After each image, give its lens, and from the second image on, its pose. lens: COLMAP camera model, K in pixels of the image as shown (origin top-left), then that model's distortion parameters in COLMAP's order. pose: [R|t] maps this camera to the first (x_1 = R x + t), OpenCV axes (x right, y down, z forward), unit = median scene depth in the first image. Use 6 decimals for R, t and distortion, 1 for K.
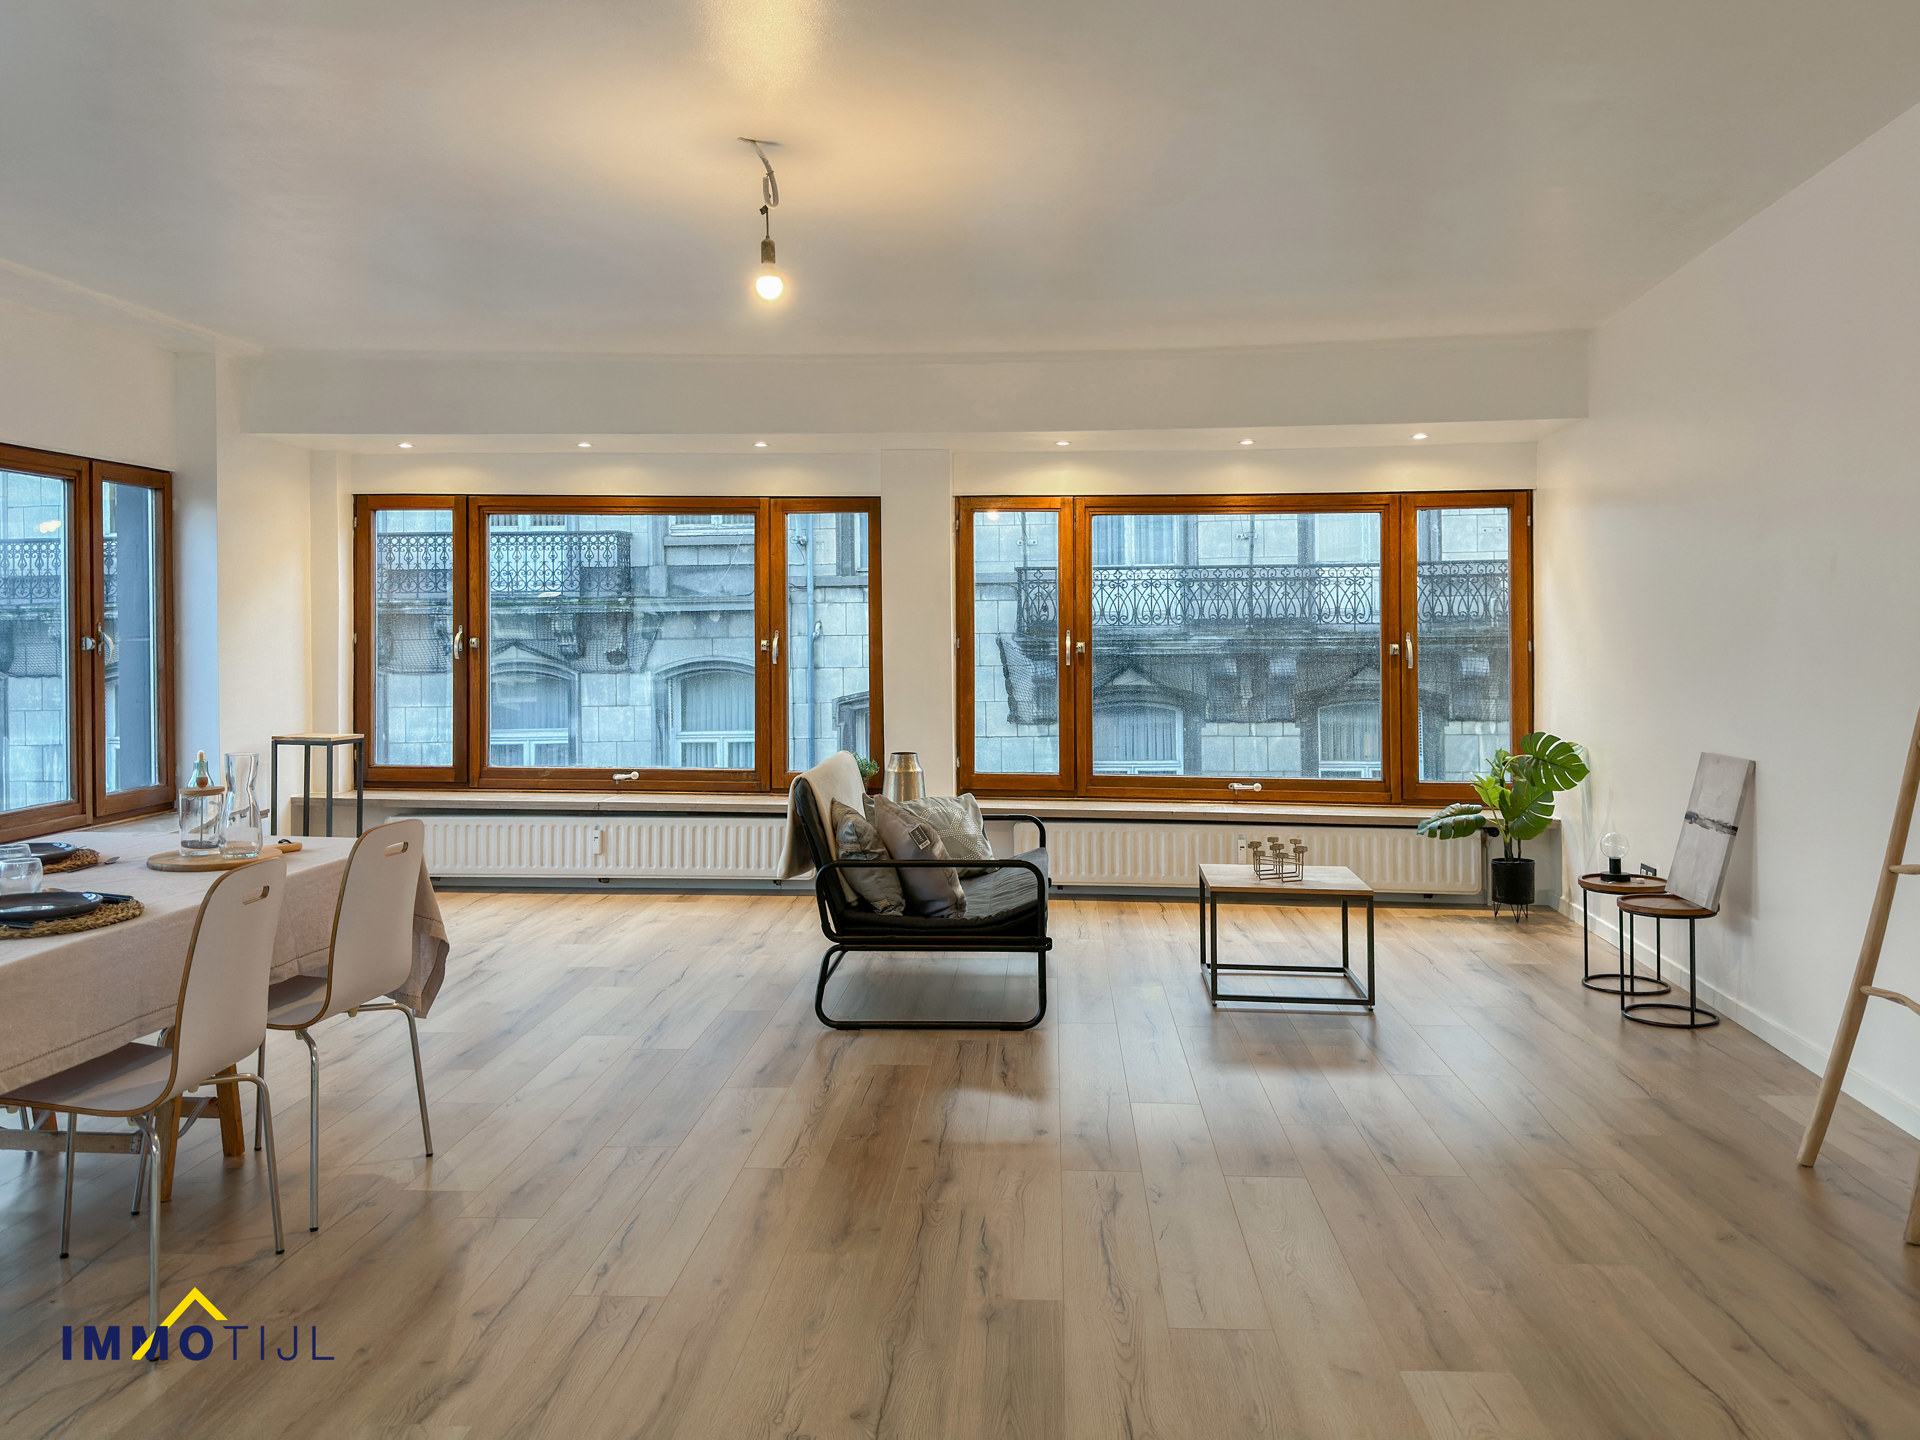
lens RADIAL K [[1505.0, 0, 959.0], [0, 1505.0, 631.9], [0, 0, 1]] dist [0.055008, -0.009092]
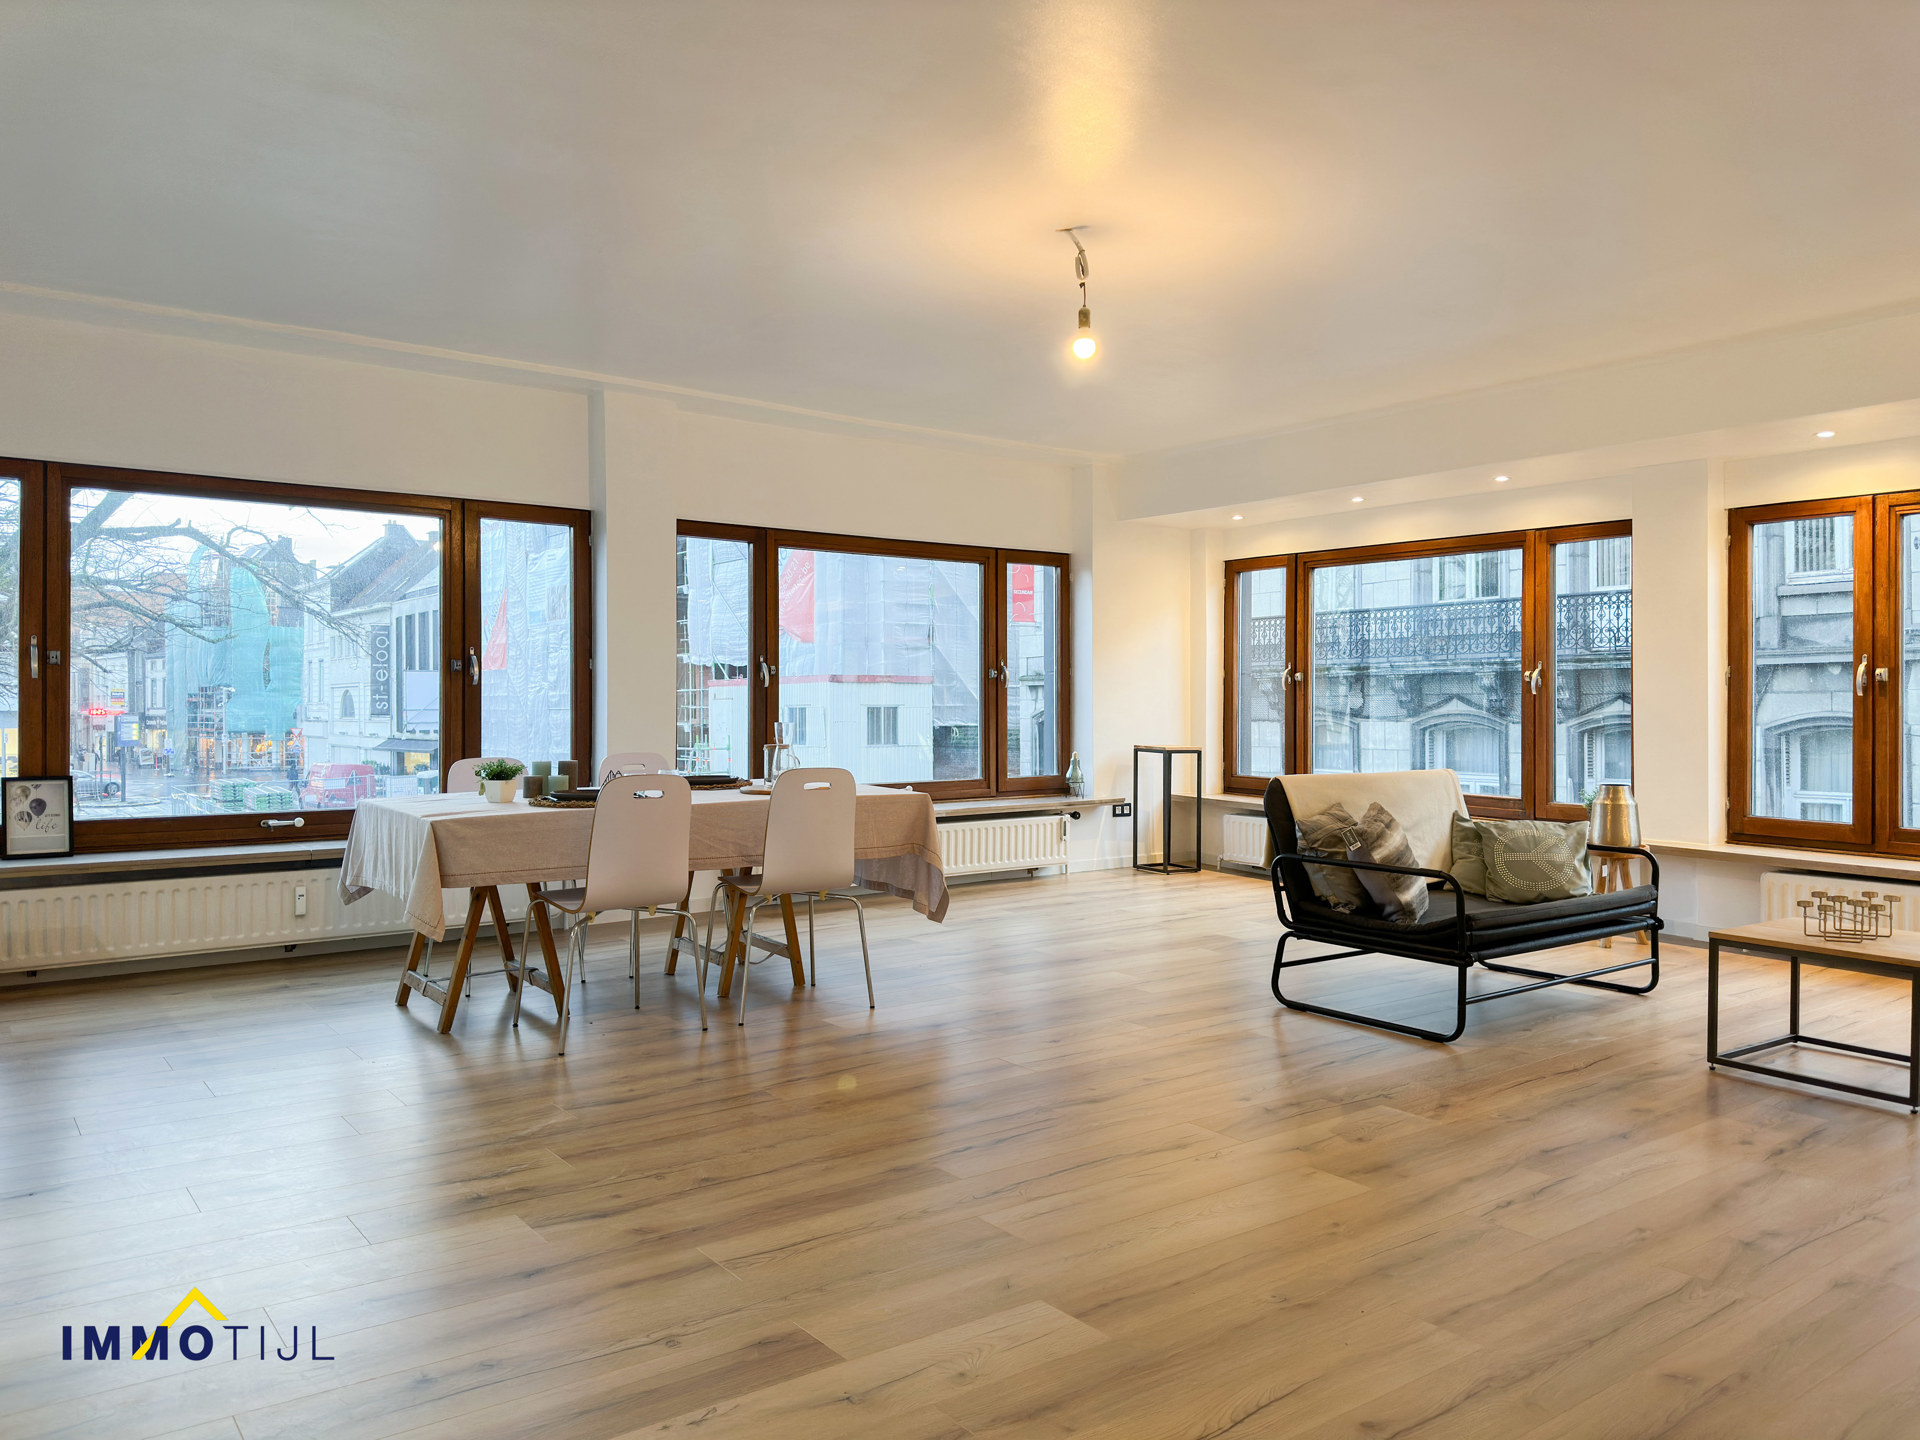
lens RADIAL K [[1323.9, 0, 966.0], [0, 1323.9, 707.9], [0, 0, 1]] dist [0.097875, -0.125475]
pose [[0.649655, 0.010146, -0.760161, 0.355958], [-0.005225, 0.999947, 0.008881, 0.027568], [0.760211, -0.001797, 0.649674, 0.138722]]
